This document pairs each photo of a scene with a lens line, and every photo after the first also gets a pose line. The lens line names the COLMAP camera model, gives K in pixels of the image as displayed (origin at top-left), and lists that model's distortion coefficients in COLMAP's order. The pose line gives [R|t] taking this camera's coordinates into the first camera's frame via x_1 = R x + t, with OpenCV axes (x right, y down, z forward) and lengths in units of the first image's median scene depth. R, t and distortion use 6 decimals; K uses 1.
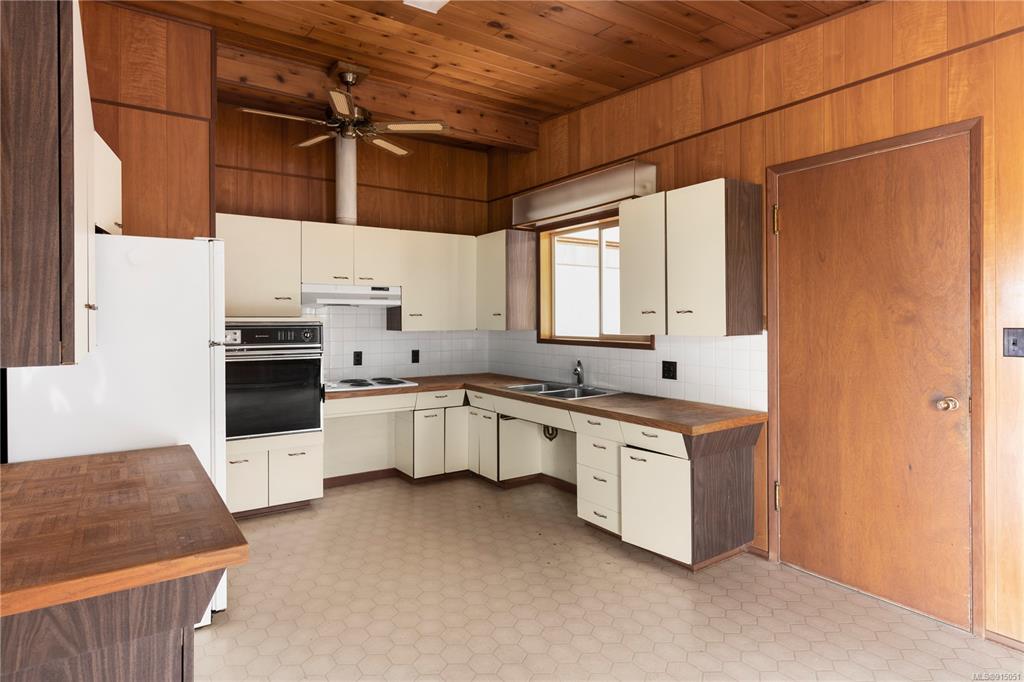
lens RADIAL K [[579.5, 0, 514.0], [0, 579.5, 330.5], [0, 0, 1]] dist [0.001896, -0.000369]
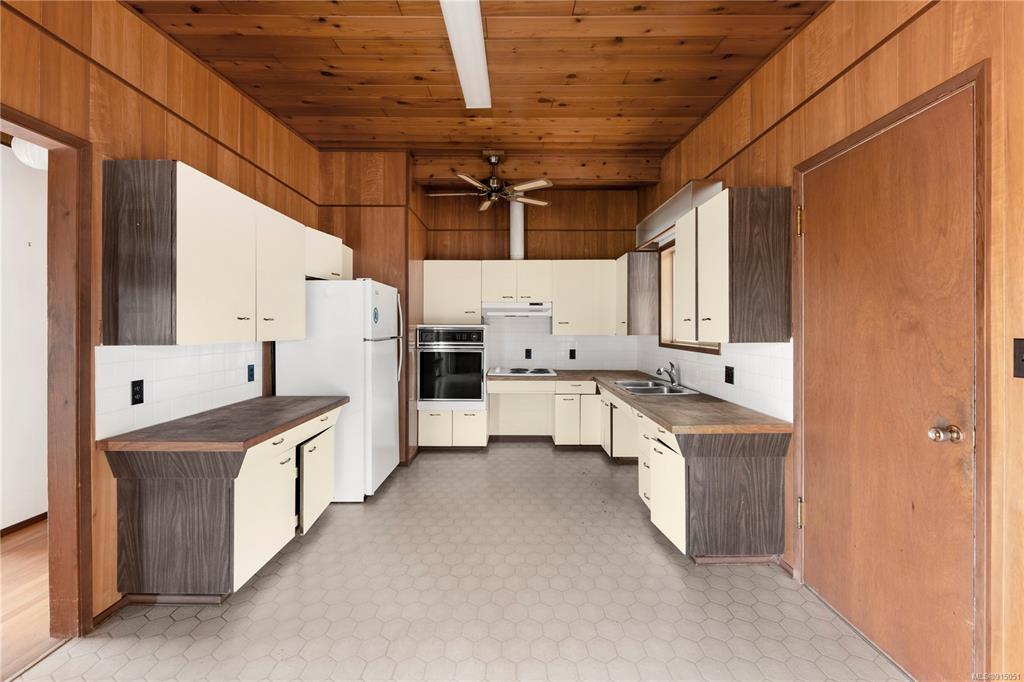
lens RADIAL K [[449.5, 0, 510.8], [0, 449.5, 336.3], [0, 0, 1]] dist [-0.003634, -0.000807]
pose [[0.817306, 0.014644, -0.576018, 0.490083], [-0.013492, 0.999889, 0.006276, -0.001371], [0.576046, 0.002642, 0.817413, 0.128269]]
